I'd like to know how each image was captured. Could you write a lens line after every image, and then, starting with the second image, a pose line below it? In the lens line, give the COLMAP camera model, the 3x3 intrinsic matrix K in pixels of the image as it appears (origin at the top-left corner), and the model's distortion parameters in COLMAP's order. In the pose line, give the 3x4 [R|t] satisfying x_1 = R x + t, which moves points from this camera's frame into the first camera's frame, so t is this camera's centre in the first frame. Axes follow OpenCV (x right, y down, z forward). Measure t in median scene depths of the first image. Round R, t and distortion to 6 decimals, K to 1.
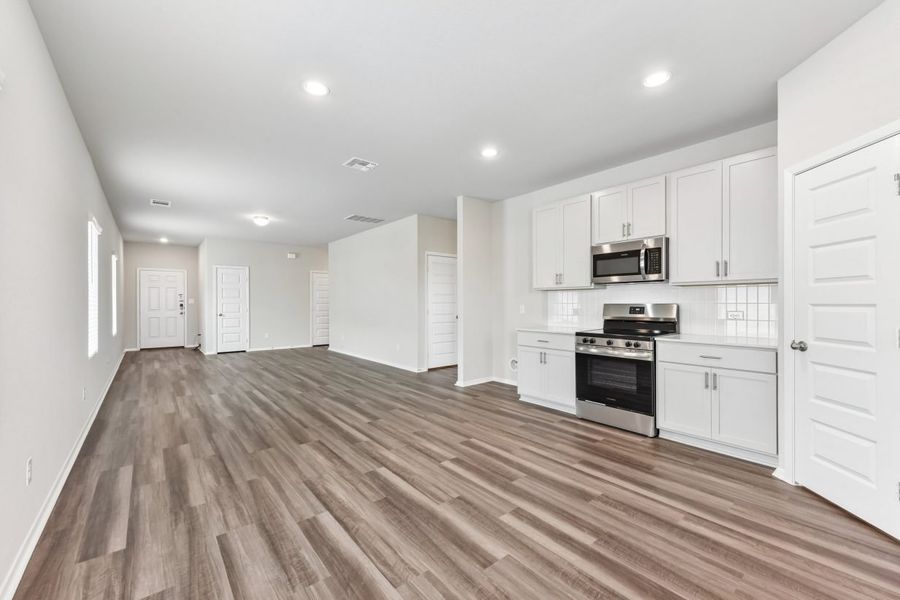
lens RADIAL K [[366.4, 0, 453.3], [0, 366.4, 304.1], [0, 0, 1]] dist [0.001338, 0.000006]
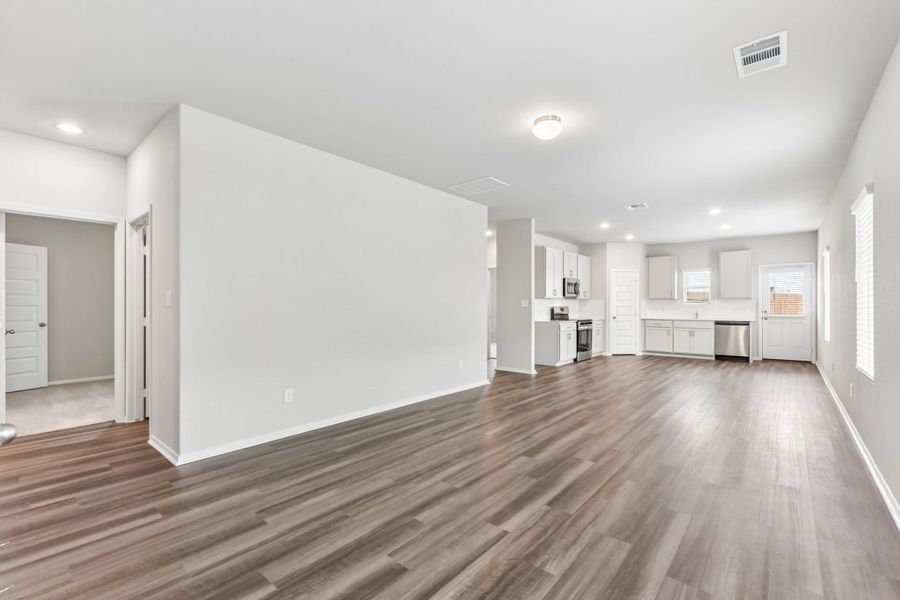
lens RADIAL K [[397.1, 0, 452.7], [0, 397.1, 305.9], [0, 0, 1]] dist [0.000814, -0.000183]
pose [[-0.177944, 0.000465, 0.984041, -1.784623], [0.003634, 0.999993, 0.000185, -0.006992], [-0.984034, 0.003609, -0.177944, 2.156915]]
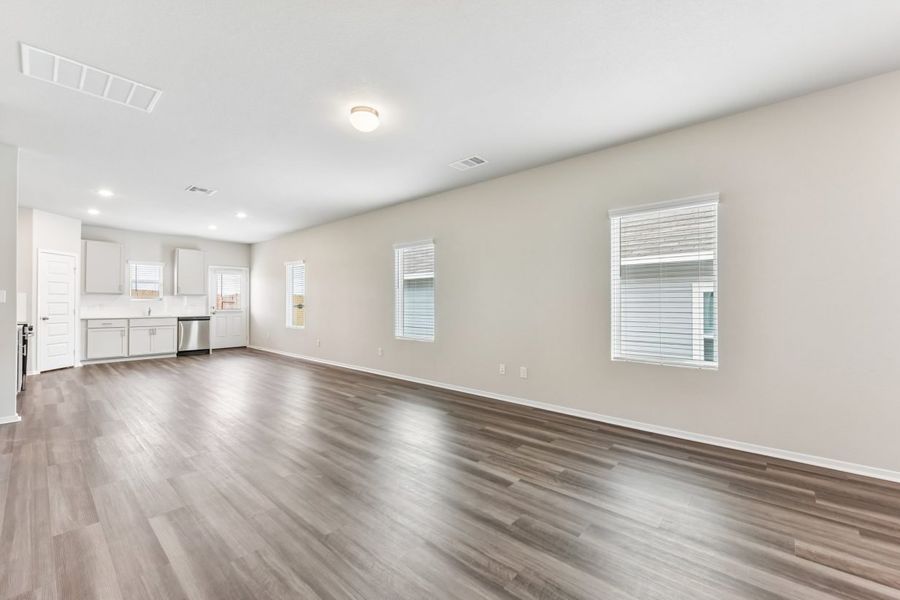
lens RADIAL K [[369.6, 0, 462.3], [0, 369.6, 300.3], [0, 0, 1]] dist [-0.013349, -0.000116]
pose [[-0.984870, -0.001022, -0.173291, -1.004932], [-0.000415, 0.999994, -0.003543, -0.004766], [0.173293, -0.003418, -0.984864, 2.626100]]
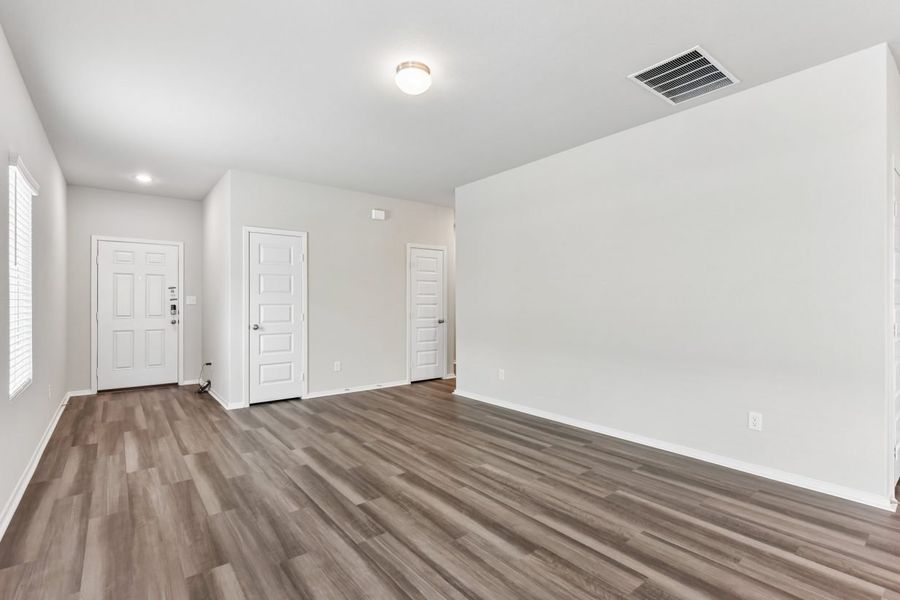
lens RADIAL K [[425.0, 0, 452.5], [0, 425.0, 302.1], [0, 0, 1]] dist [0.000272, -0.000248]
pose [[0.999732, 0.000918, -0.023135, -0.846972], [-0.001044, 0.999985, -0.005441, -0.004312], [0.023130, 0.005464, 0.999718, 1.027713]]
